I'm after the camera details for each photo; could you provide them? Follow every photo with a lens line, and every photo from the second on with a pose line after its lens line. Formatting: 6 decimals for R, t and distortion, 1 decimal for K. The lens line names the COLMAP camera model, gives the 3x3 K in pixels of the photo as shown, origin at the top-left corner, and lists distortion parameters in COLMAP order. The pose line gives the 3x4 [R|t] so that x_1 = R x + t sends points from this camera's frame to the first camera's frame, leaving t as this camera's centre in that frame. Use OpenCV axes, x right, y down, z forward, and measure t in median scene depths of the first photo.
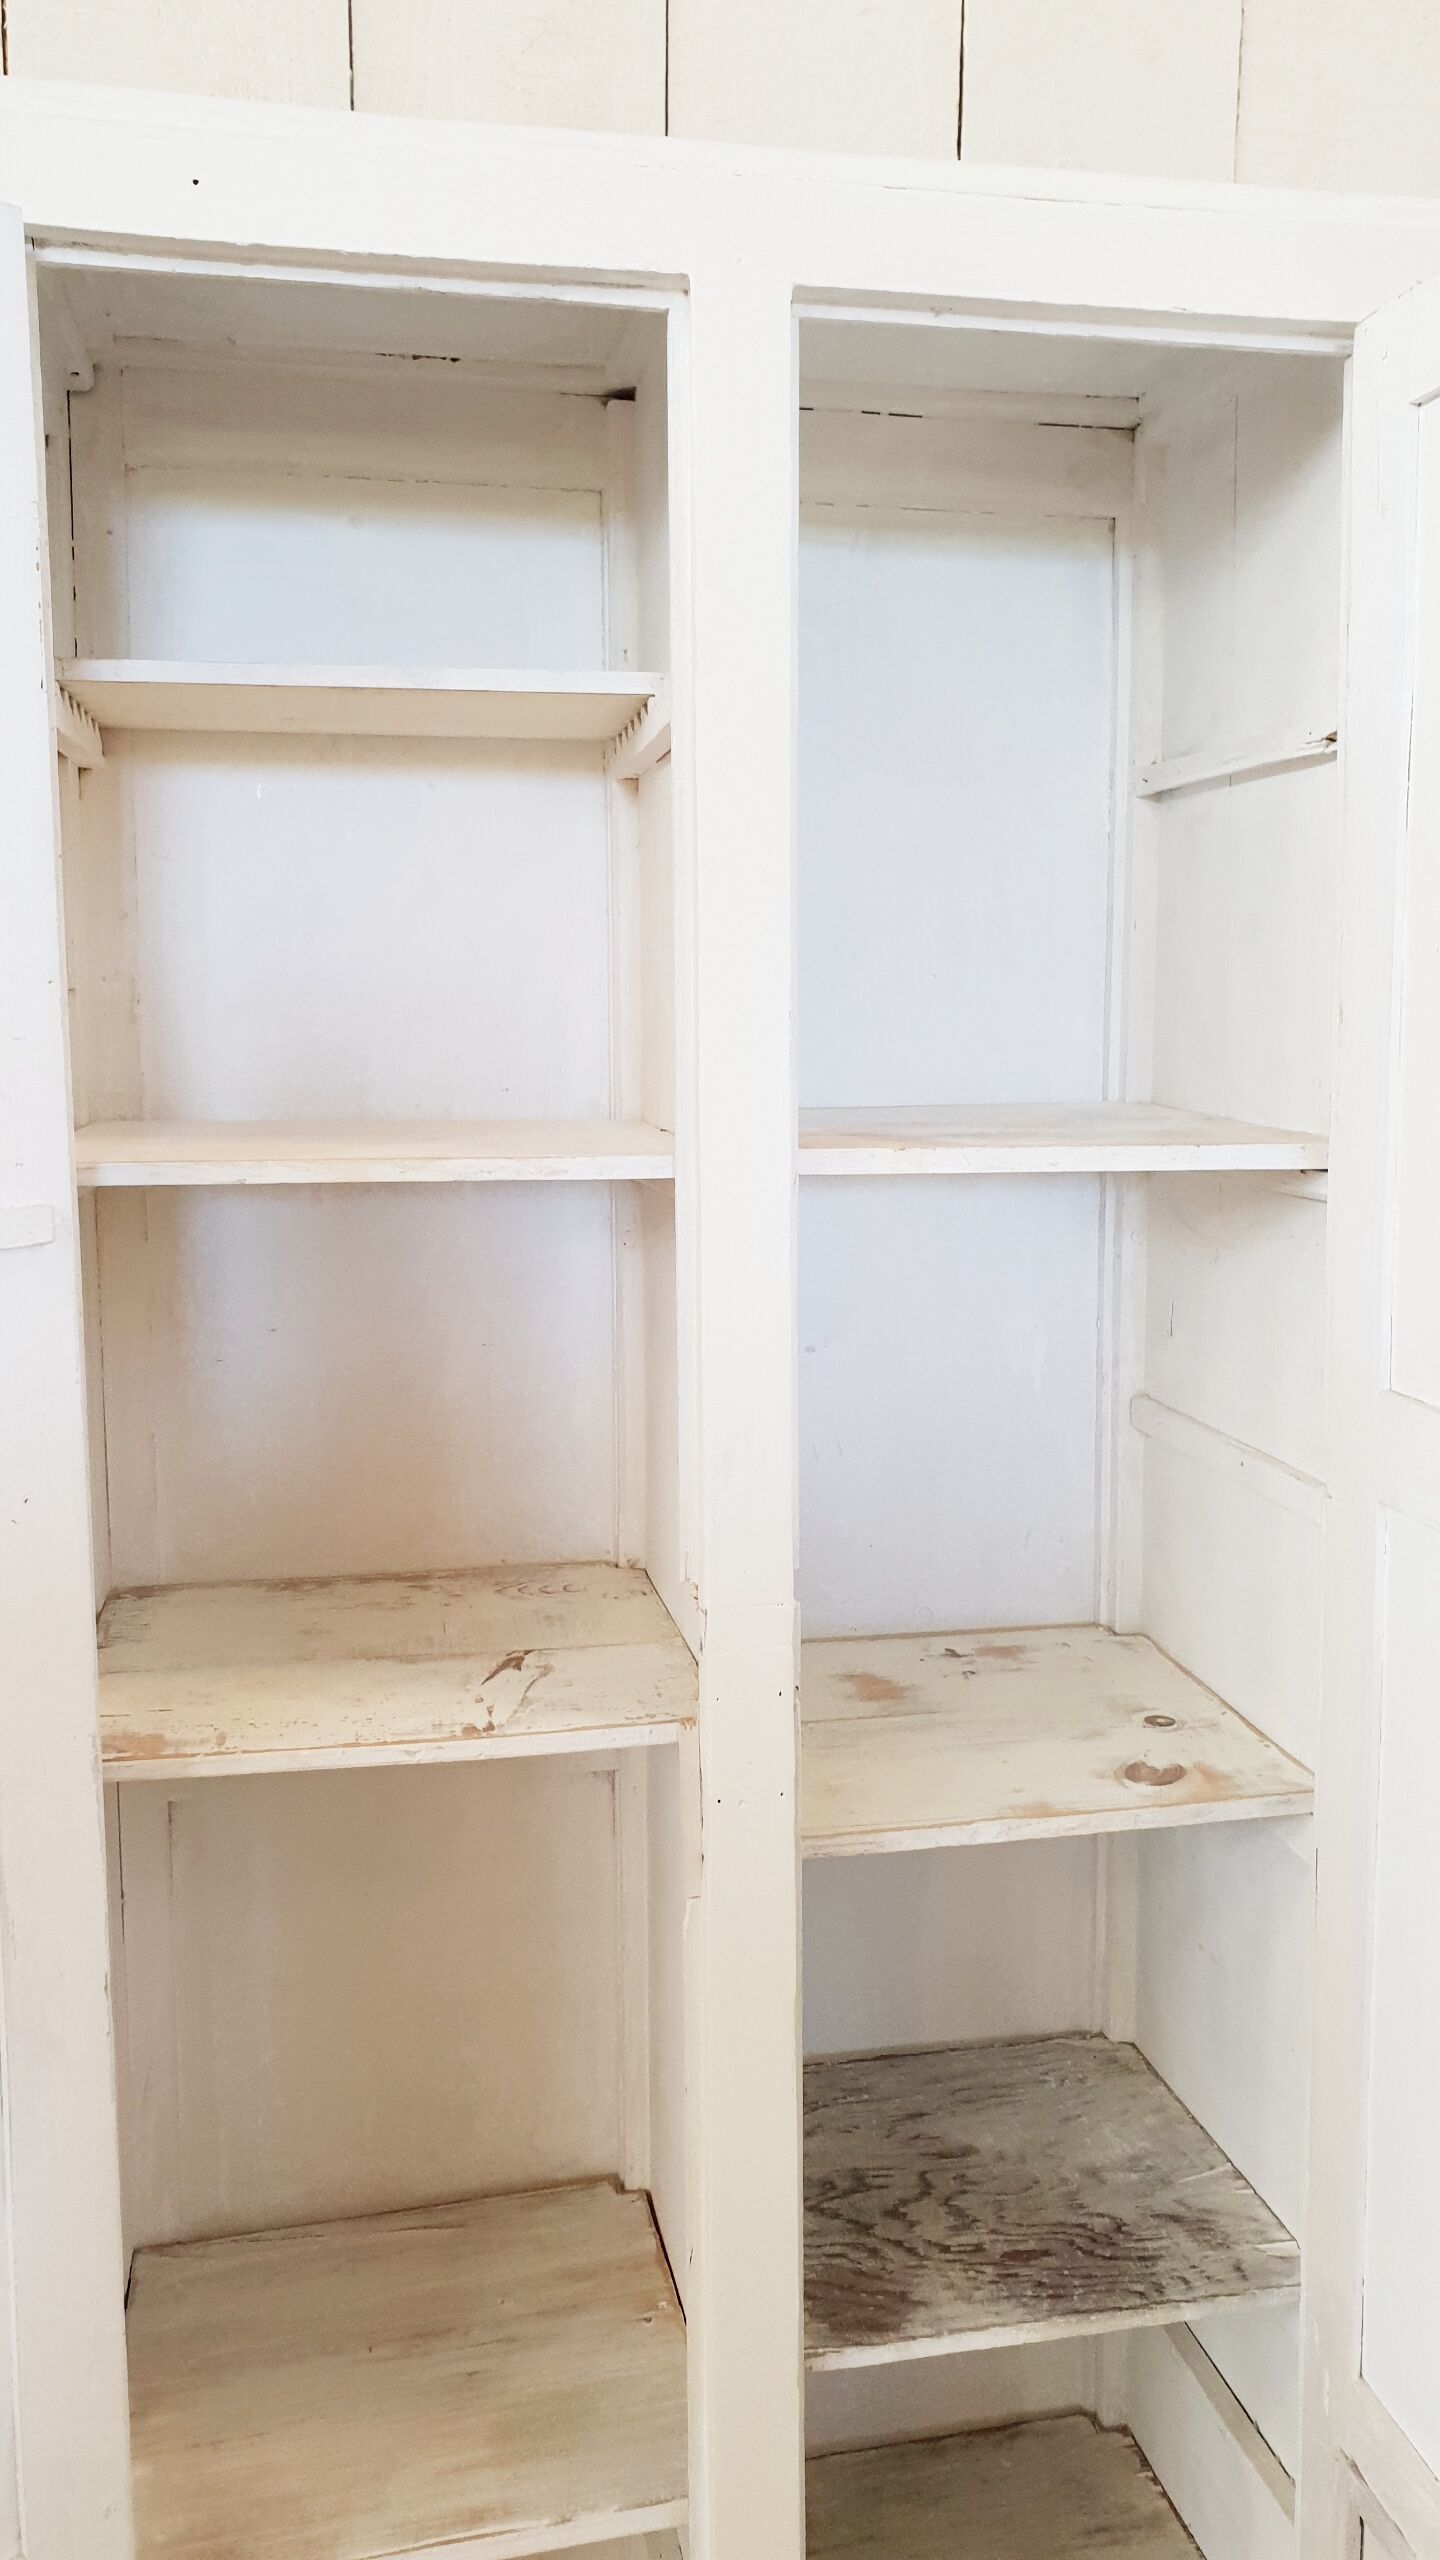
lens RADIAL K [[1981.2, 0, 712.5], [0, 1981.2, 1243.6], [0, 0, 1]] dist [0.002595, -0.007579]
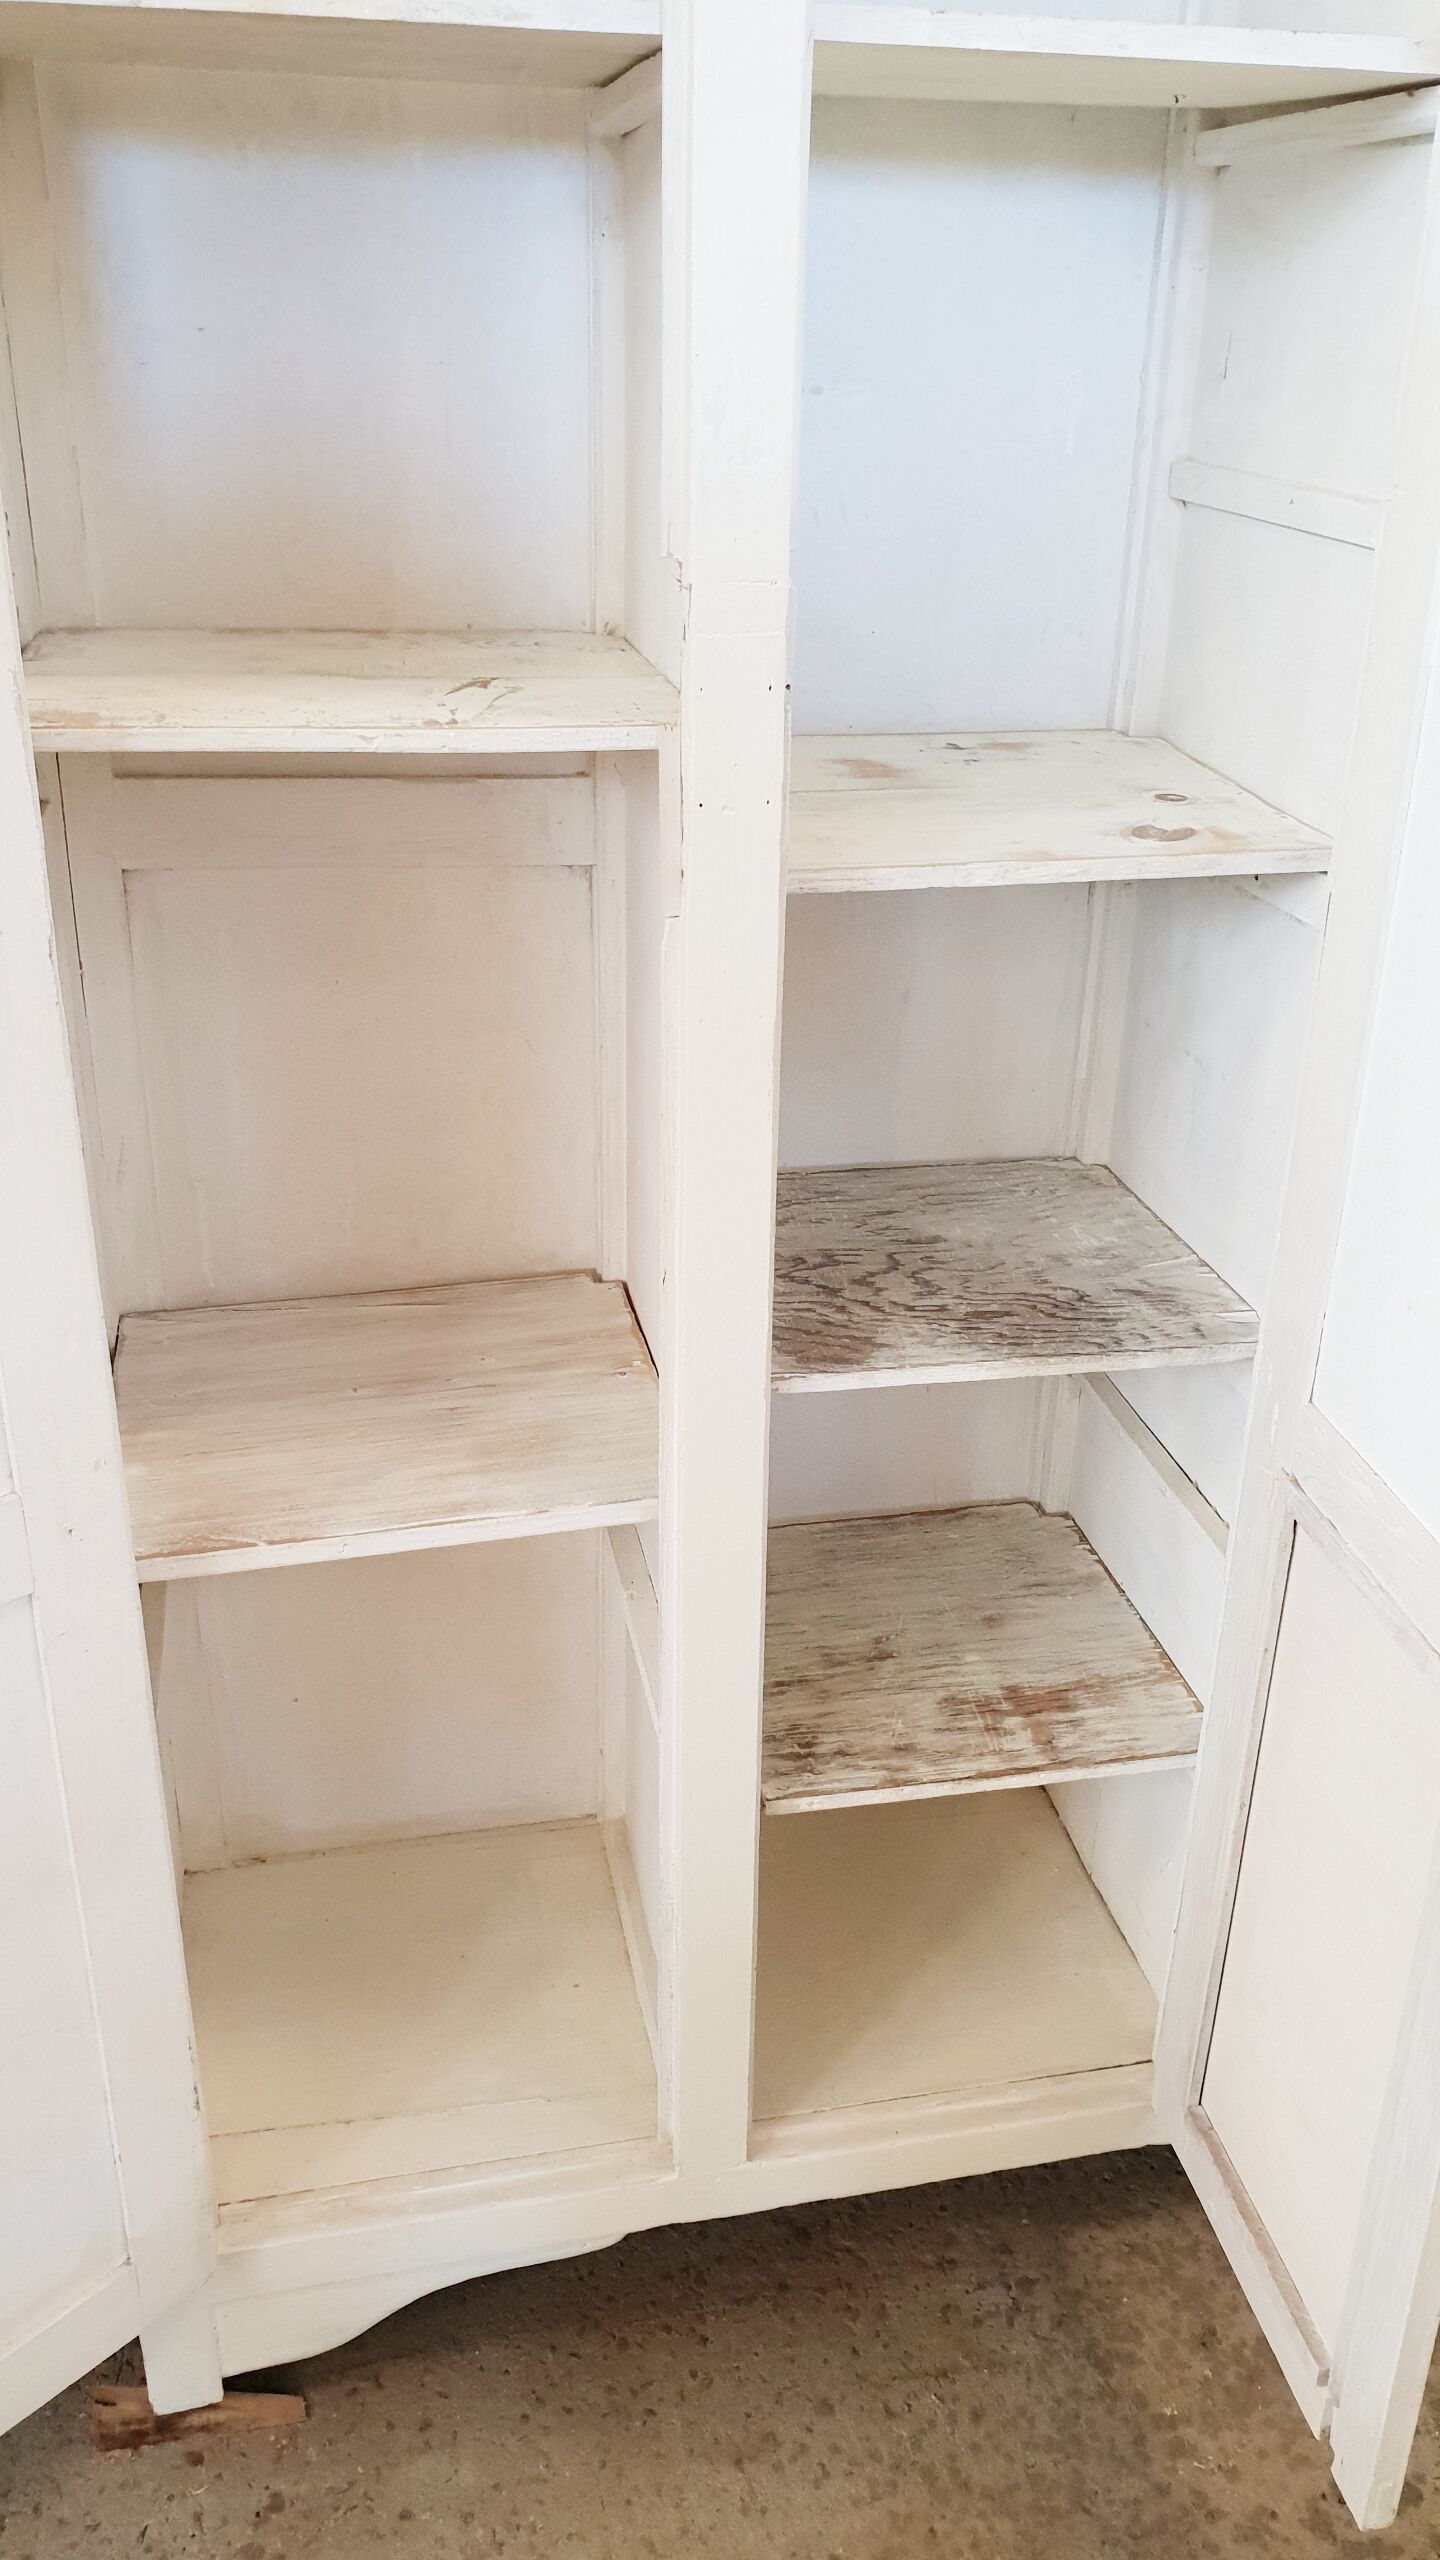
lens RADIAL K [[1967.0, 0, 720.0], [0, 1967.0, 1280.0], [0, 0, 1]] dist [0.044751, -0.011062]
pose [[0.999702, 0.020408, 0.013405, 0.003769], [-0.023695, 0.943337, 0.330990, 0.156391], [-0.005891, -0.331209, 0.943539, 0.042392]]
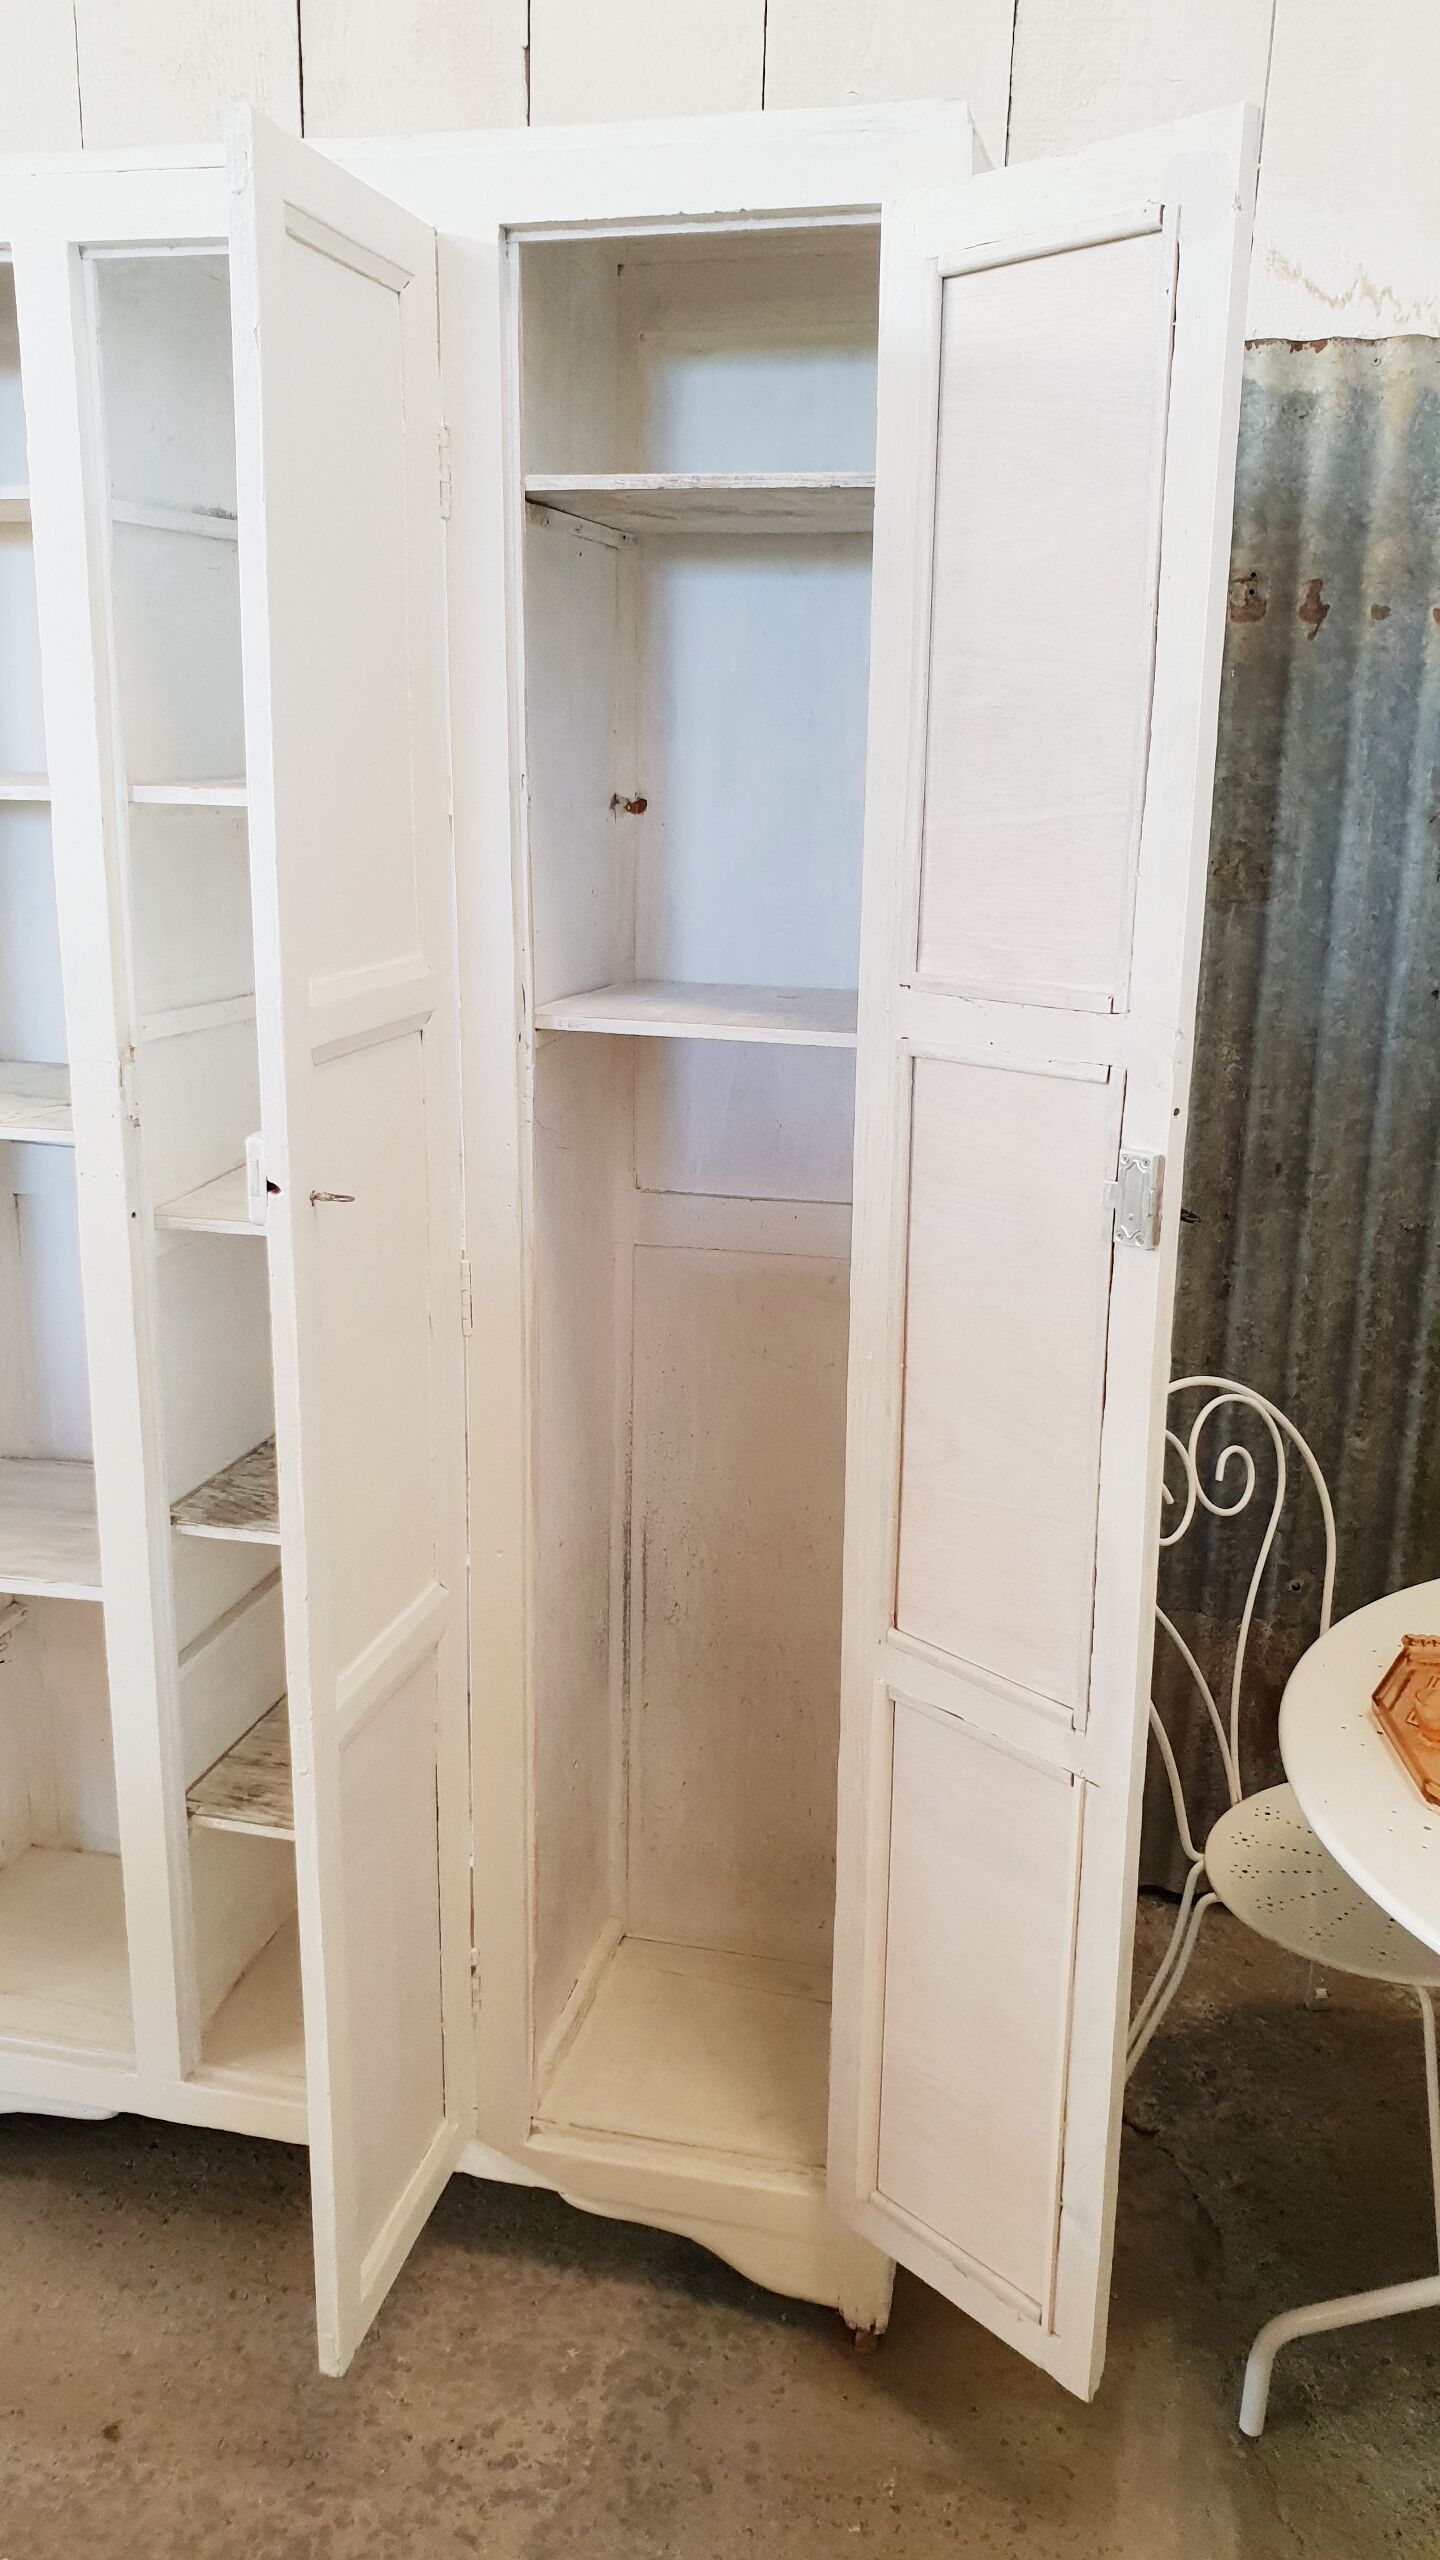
lens RADIAL K [[1951.3, 0, 719.0], [0, 1951.3, 1265.8], [0, 0, 1]] dist [0.018884, -0.003562]
pose [[0.910165, 0.125195, -0.394874, 0.996674], [-0.068363, 0.985562, 0.154900, 0.050535], [0.408565, -0.113990, 0.905583, -0.273665]]
